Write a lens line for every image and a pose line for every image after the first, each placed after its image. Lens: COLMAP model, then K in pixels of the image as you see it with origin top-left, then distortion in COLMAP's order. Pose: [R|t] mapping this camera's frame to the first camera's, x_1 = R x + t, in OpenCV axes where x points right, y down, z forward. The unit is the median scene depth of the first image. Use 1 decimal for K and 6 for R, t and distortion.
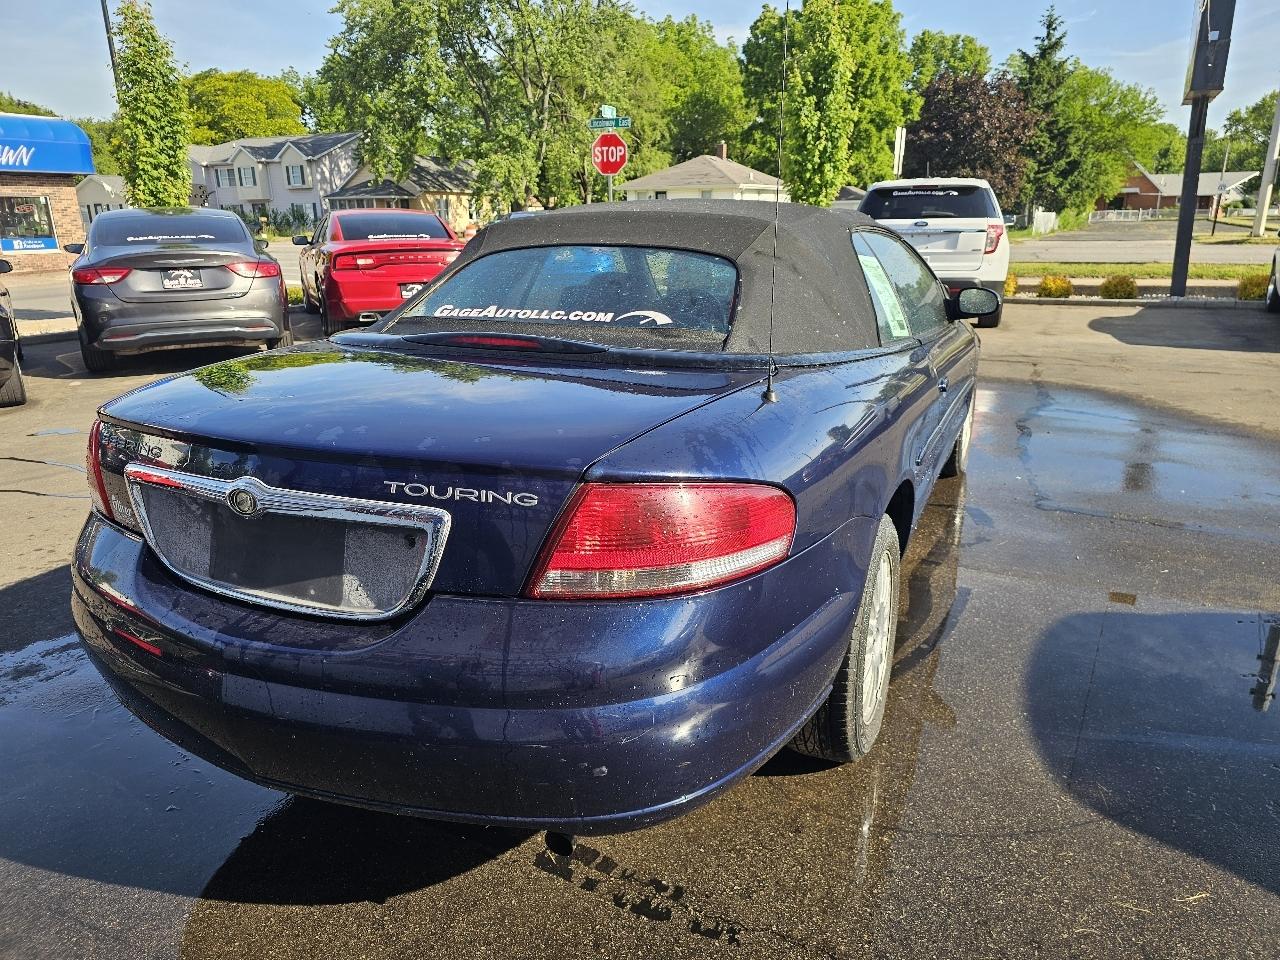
lens RADIAL K [[857.6, 0, 646.9], [0, 857.6, 475.3], [0, 0, 1]] dist [0.057095, -0.047919]
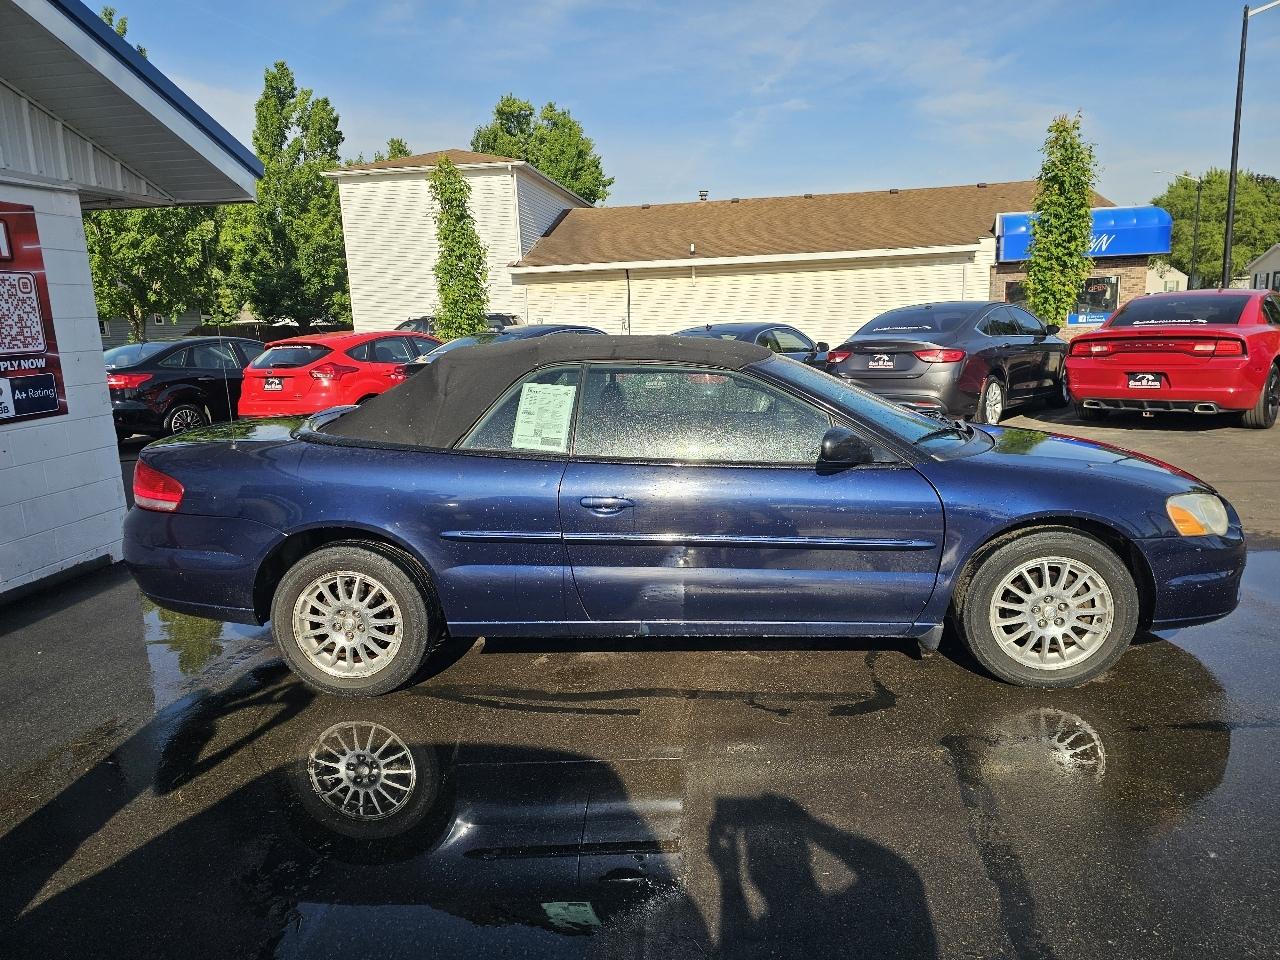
lens RADIAL K [[857.6, 0, 639.9], [0, 857.6, 464.1], [0, 0, 1]] dist [0.057095, -0.047919]
pose [[0.354548, 0.155893, -0.921951, 0.071864], [-0.233146, 0.969600, 0.074290, -0.012825], [0.905505, 0.188610, 0.380115, 0.032552]]
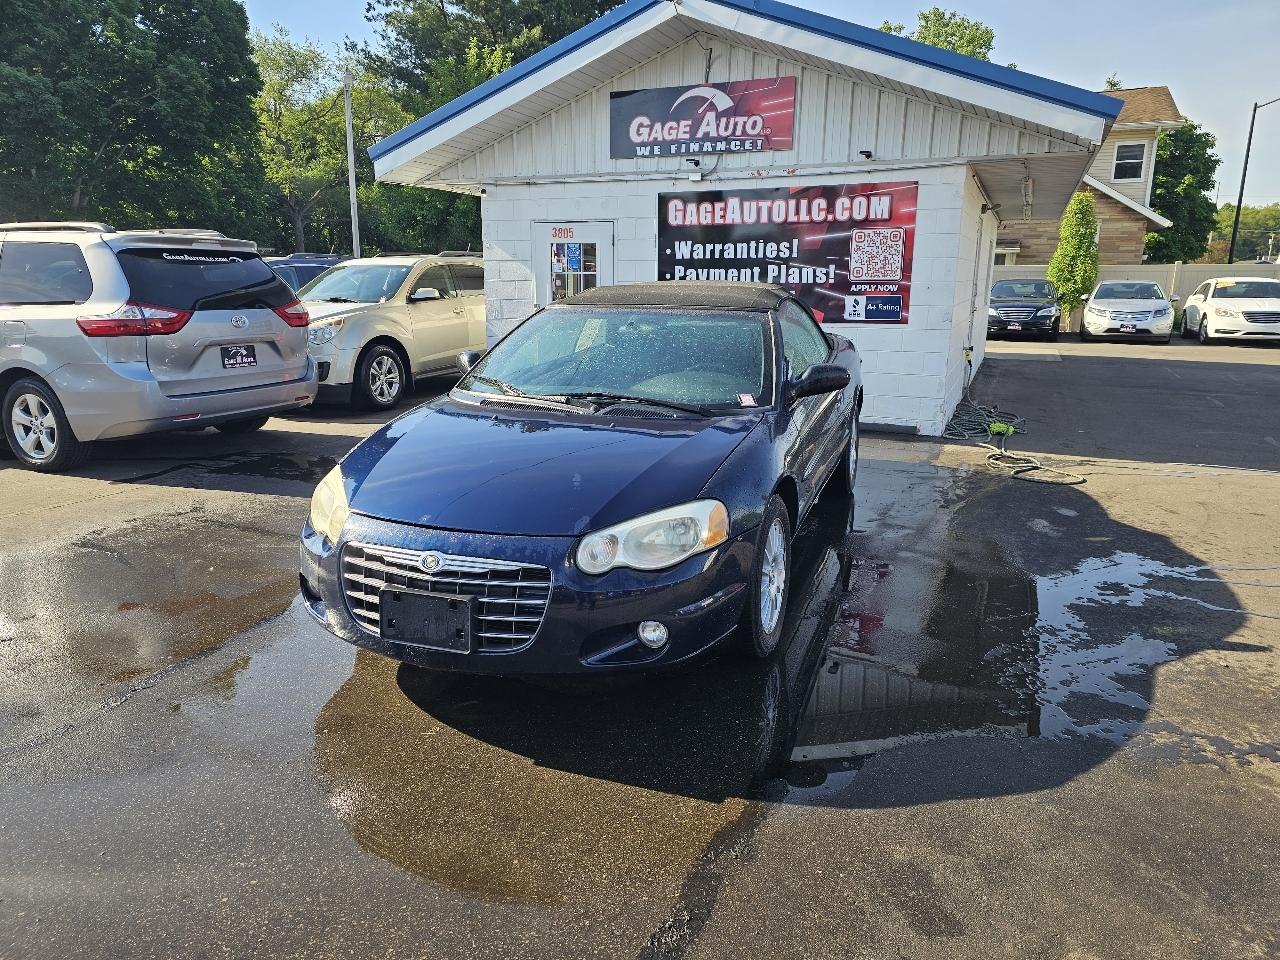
lens RADIAL K [[857.6, 0, 643.5], [0, 857.6, 476.8], [0, 0, 1]] dist [0.057095, -0.047919]
pose [[-0.996906, 0.020839, -0.075788, 0.015197], [-0.019733, 0.866983, 0.497947, -0.043571], [0.076084, 0.497902, -0.863889, 0.139981]]
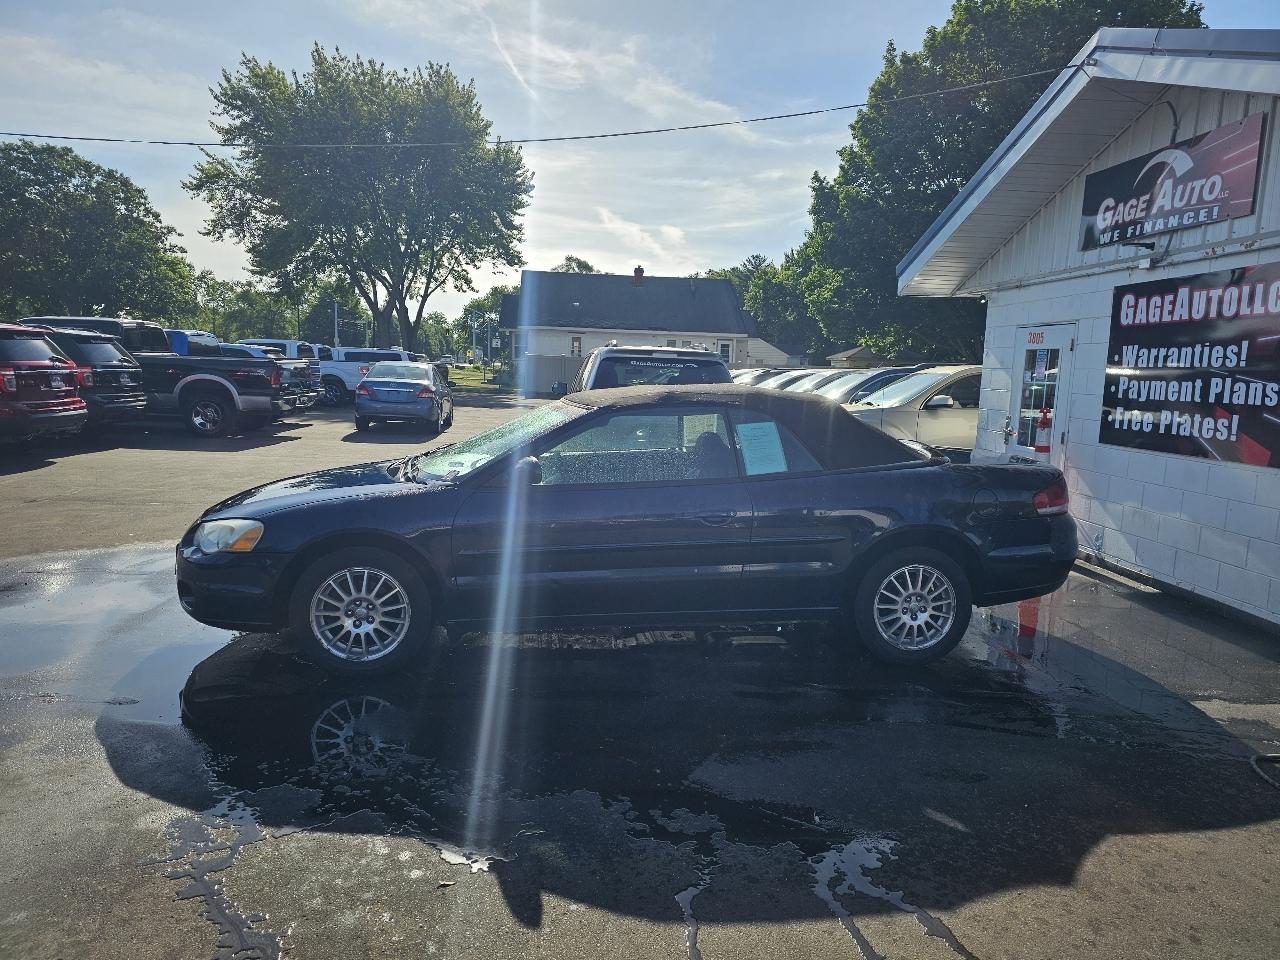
lens RADIAL K [[857.6, 0, 646.3], [0, 857.6, 472.5], [0, 0, 1]] dist [0.057095, -0.047919]
pose [[-0.541282, -0.111991, 0.833350, -0.067870], [0.214352, 0.939967, 0.265546, -0.033352], [-0.813061, 0.322365, -0.484782, 0.104964]]
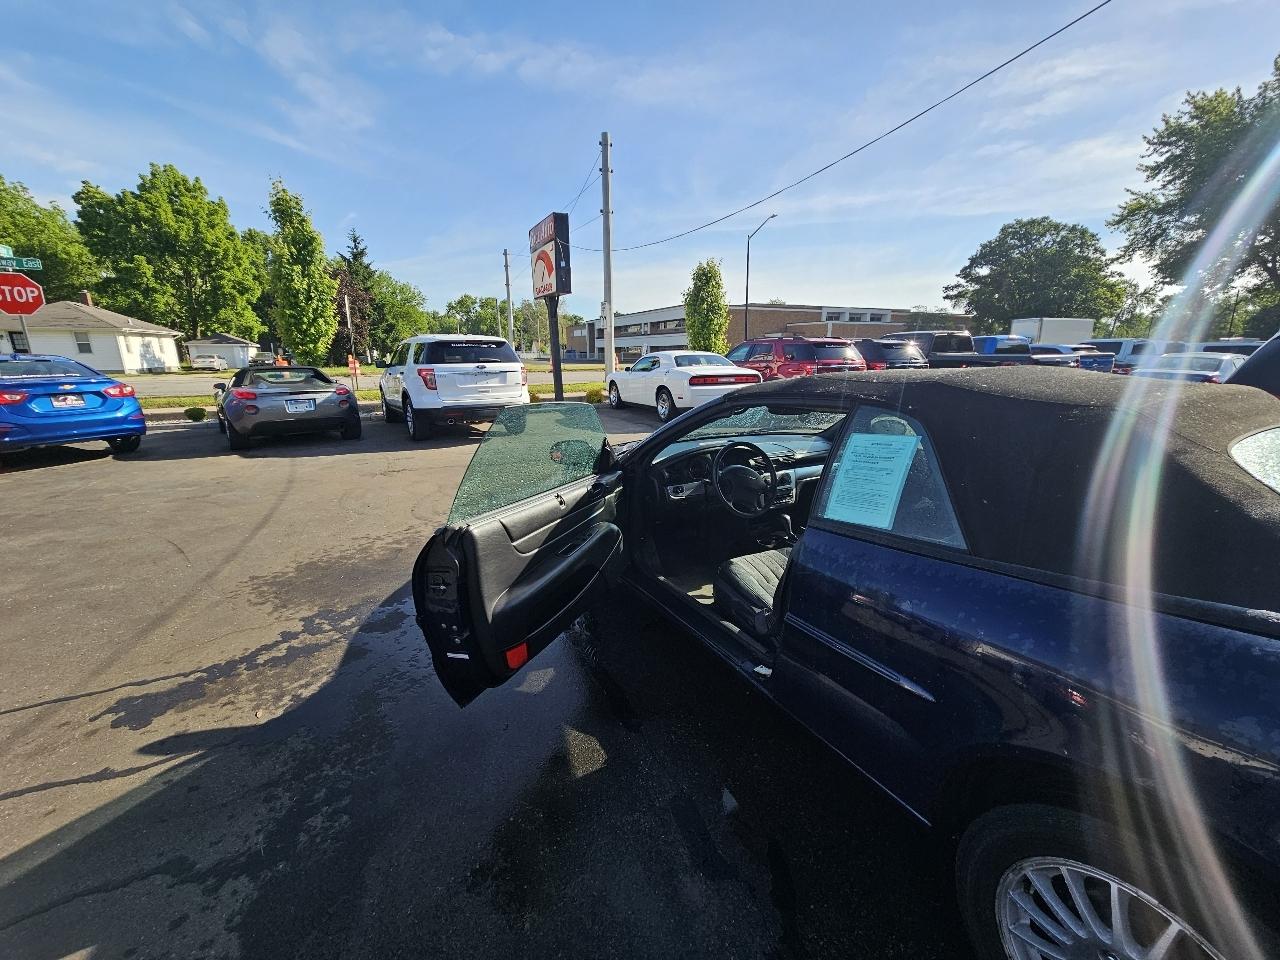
lens RADIAL K [[521.3, 0, 638.4], [0, 521.3, 480.2], [0, 0, 1]] dist [0.001033, -0.000986]
pose [[0.613956, -0.181352, 0.768225, -0.037259], [0.224033, 0.973261, 0.050710, -0.016691], [-0.756880, 0.140975, 0.638168, 0.050303]]
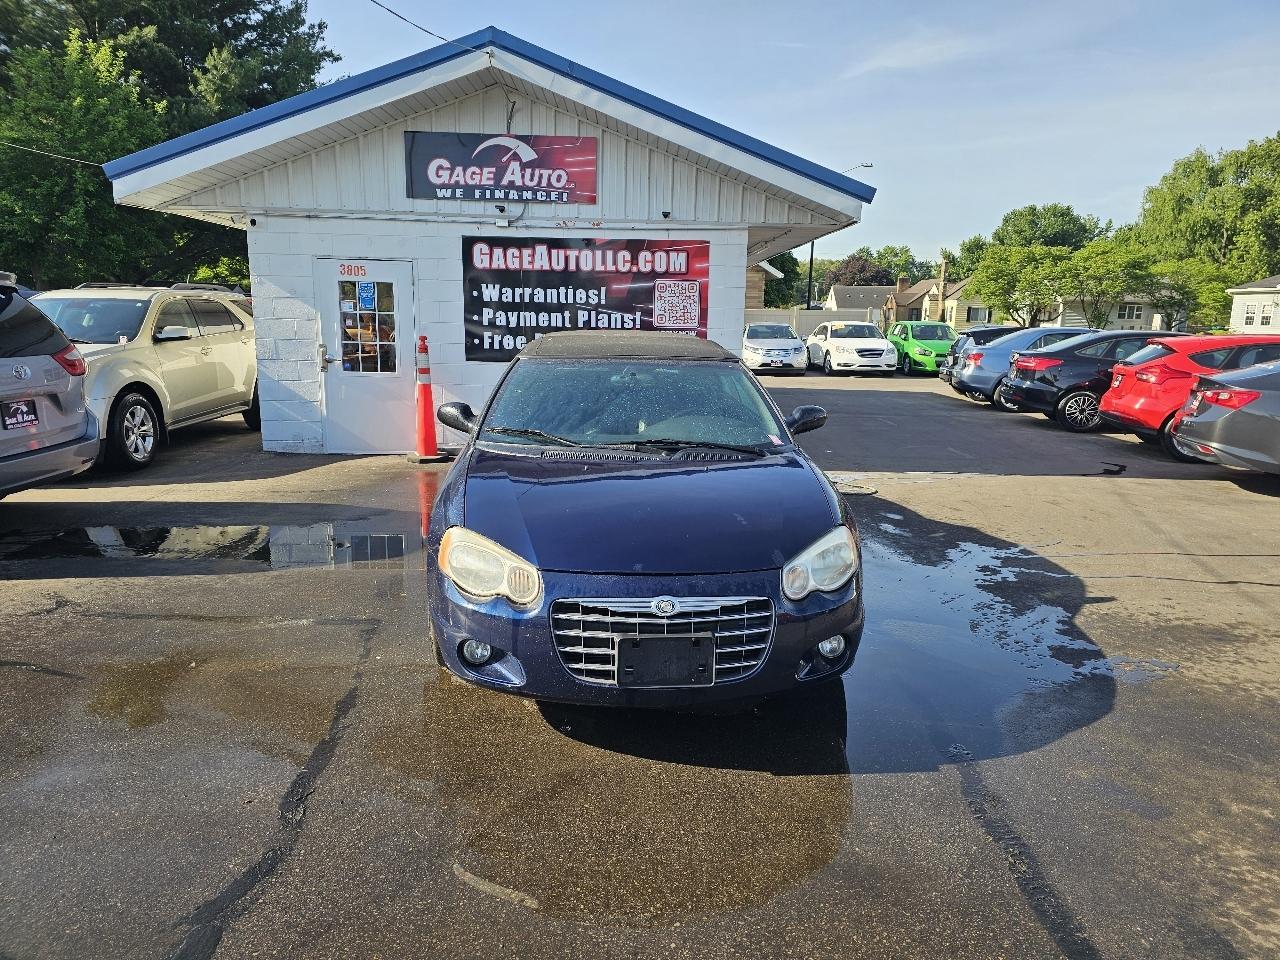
lens RADIAL K [[857.6, 0, 658.3], [0, 857.6, 480.7], [0, 0, 1]] dist [0.057095, -0.047919]
pose [[-0.870108, 0.084453, -0.485571, 0.047132], [-0.154708, 0.888613, 0.431778, -0.043996], [0.467949, 0.450816, -0.760124, 0.135432]]
